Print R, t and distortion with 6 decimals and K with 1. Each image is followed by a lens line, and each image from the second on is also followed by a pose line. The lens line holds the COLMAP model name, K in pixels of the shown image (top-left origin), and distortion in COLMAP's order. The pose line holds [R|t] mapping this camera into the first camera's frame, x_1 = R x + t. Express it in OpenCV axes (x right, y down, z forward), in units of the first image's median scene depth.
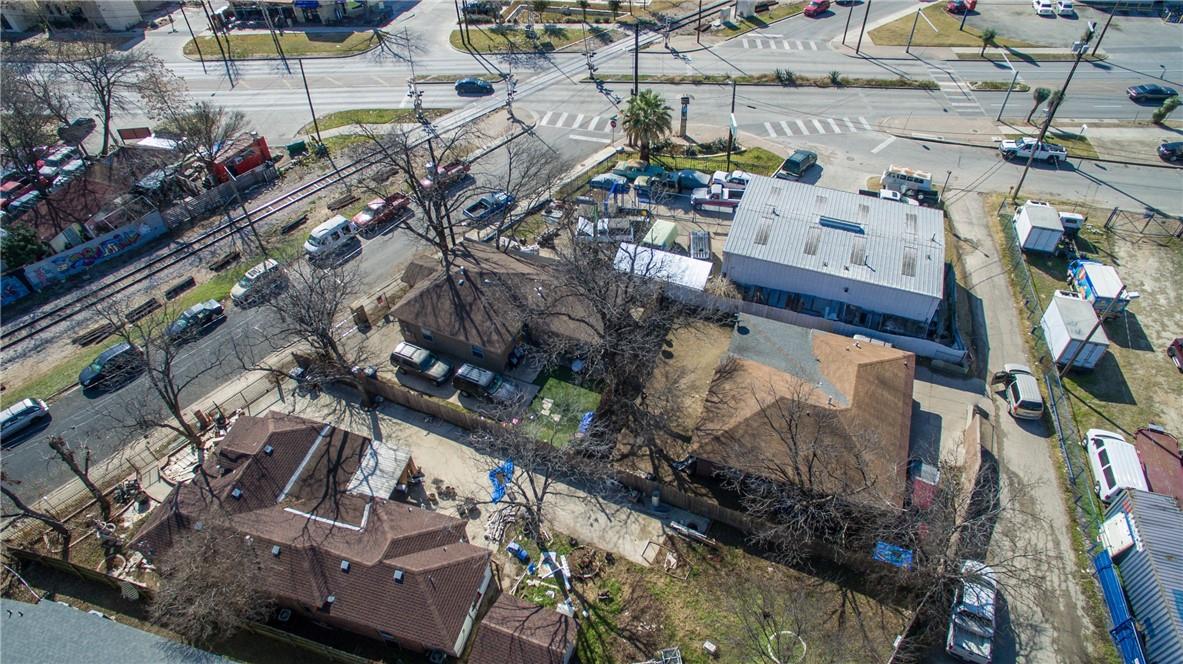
lens RADIAL K [[690.6, 0, 591.5], [0, 690.6, 332.0], [0, 0, 1]] dist [-0.121794, 0.087912]
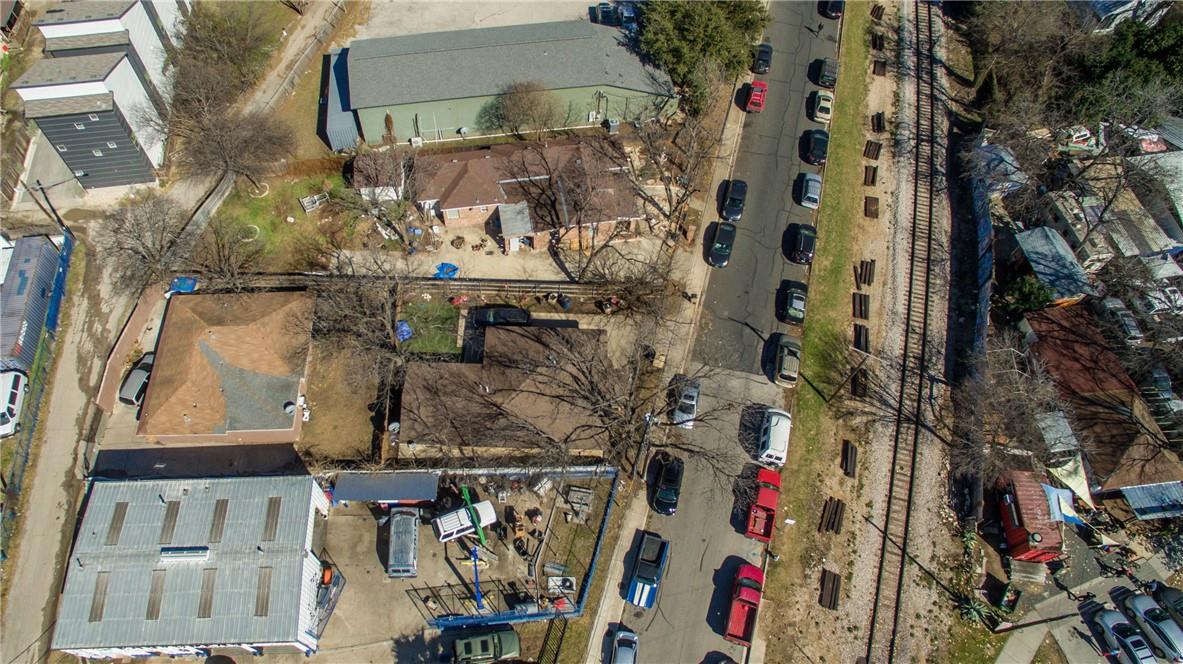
lens RADIAL K [[752.6, 0, 538.8], [0, 752.6, 333.3], [0, 0, 1]] dist [-0.123016, 0.090891]
pose [[-0.917539, 0.352683, -0.183677, 0.019398], [-0.262995, -0.191767, 0.945547, -0.856756], [0.298255, 0.915882, 0.268707, 0.488452]]
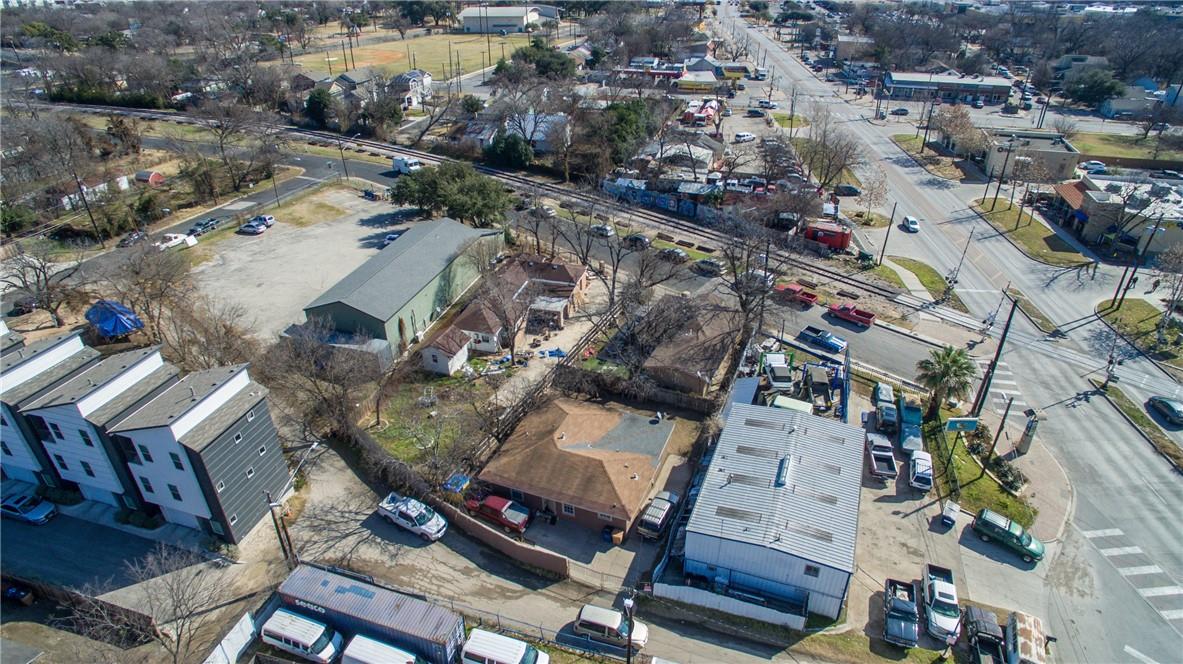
lens RADIAL K [[690.6, 0, 591.5], [0, 690.6, 332.0], [0, 0, 1]] dist [-0.121794, 0.087912]
pose [[-0.012418, 0.528362, -0.848928, 0.852333], [-0.700377, 0.601348, 0.384516, -0.357692], [0.713665, 0.599345, 0.362585, 0.256116]]
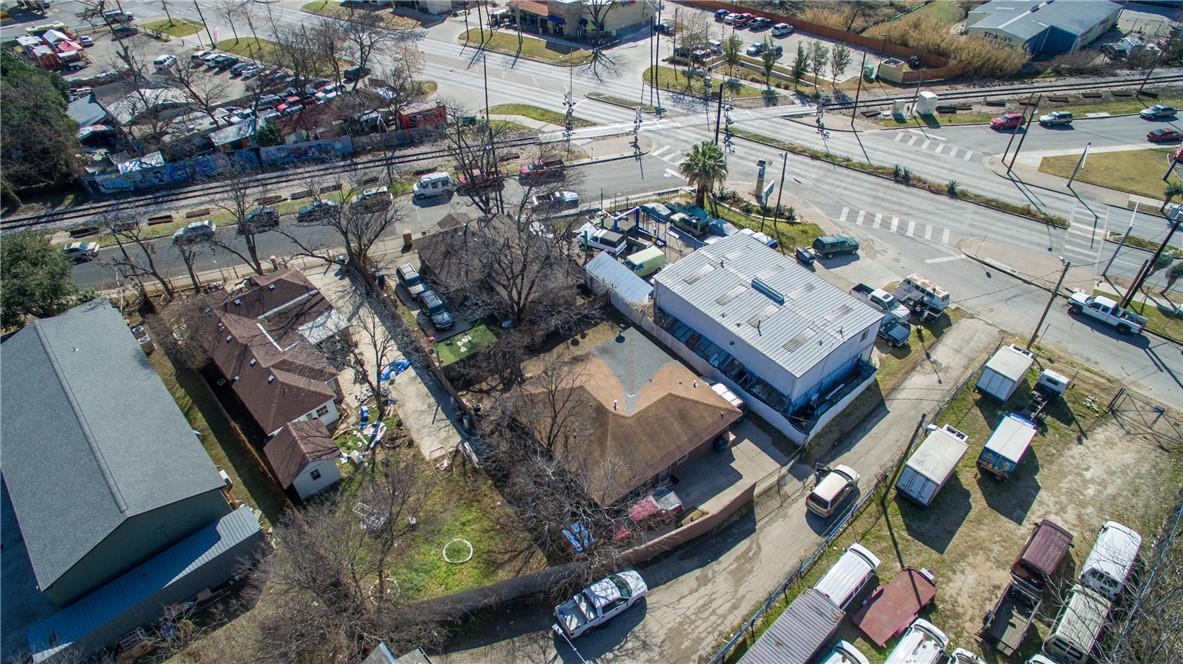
lens RADIAL K [[690.6, 0, 591.5], [0, 690.6, 332.0], [0, 0, 1]] dist [-0.121794, 0.087912]
pose [[0.857551, 0.346949, -0.379780, 0.436938], [-0.367836, 0.929702, 0.018750, -0.012523], [0.359588, 0.123618, 0.924887, -0.070195]]
